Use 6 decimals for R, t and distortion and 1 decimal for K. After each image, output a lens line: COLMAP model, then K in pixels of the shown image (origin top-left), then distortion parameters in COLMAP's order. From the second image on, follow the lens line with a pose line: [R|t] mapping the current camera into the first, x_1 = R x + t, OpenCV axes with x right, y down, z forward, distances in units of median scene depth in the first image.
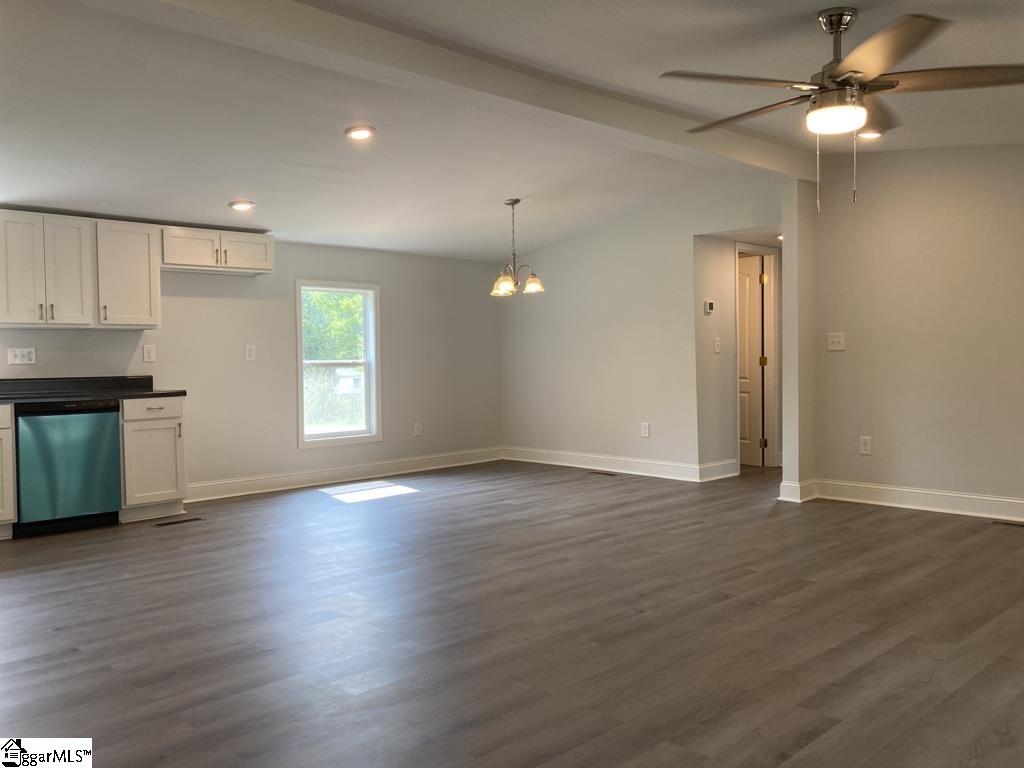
lens RADIAL K [[828.1, 0, 508.2], [0, 828.1, 380.0], [0, 0, 1]] dist [0.029693, -0.008575]
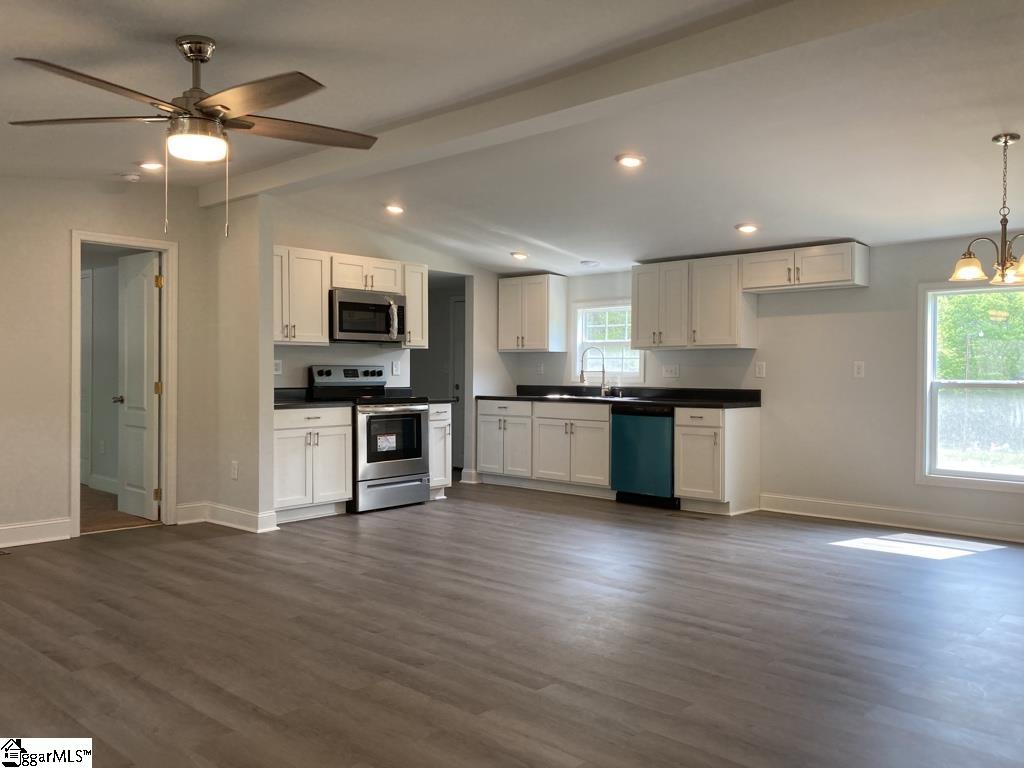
lens RADIAL K [[828.1, 0, 508.2], [0, 828.1, 384.4], [0, 0, 1]] dist [0.029693, -0.008575]
pose [[0.068508, 0.029296, -0.997220, 1.160711], [-0.033769, 0.999064, 0.027030, -0.055908], [0.997079, 0.031824, 0.069433, 1.068163]]
